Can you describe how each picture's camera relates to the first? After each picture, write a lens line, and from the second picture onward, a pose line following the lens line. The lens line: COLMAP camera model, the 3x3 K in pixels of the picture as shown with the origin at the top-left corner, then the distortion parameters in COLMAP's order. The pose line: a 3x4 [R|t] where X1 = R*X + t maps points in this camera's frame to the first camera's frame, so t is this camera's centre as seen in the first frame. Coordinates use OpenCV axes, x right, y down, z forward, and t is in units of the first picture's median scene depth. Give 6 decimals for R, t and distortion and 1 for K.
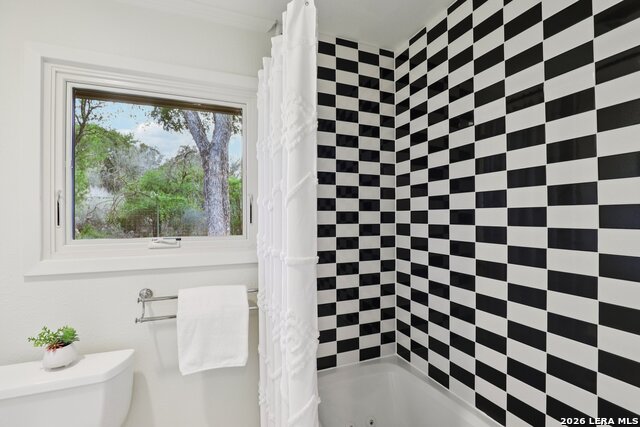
lens RADIAL K [[292.6, 0, 318.4], [0, 292.6, 214.2], [0, 0, 1]] dist [-0.018420, -0.000323]
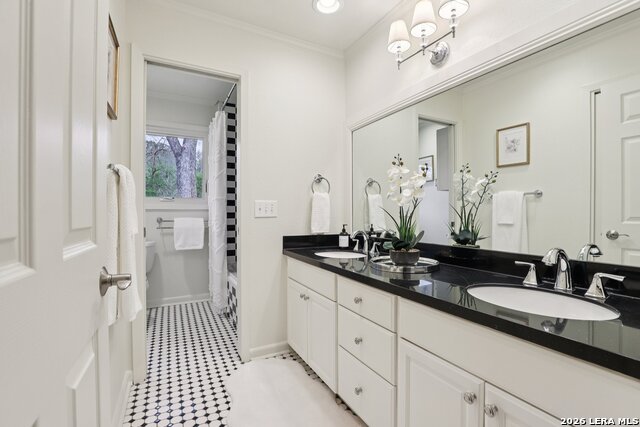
lens RADIAL K [[292.6, 0, 322.4], [0, 292.6, 213.9], [0, 0, 1]] dist [-0.018420, -0.000323]
pose [[0.994043, -0.001336, 0.108979, 0.443154], [0.000731, 0.999984, 0.005597, 0.196899], [-0.108984, -0.005484, 0.994028, -1.412540]]
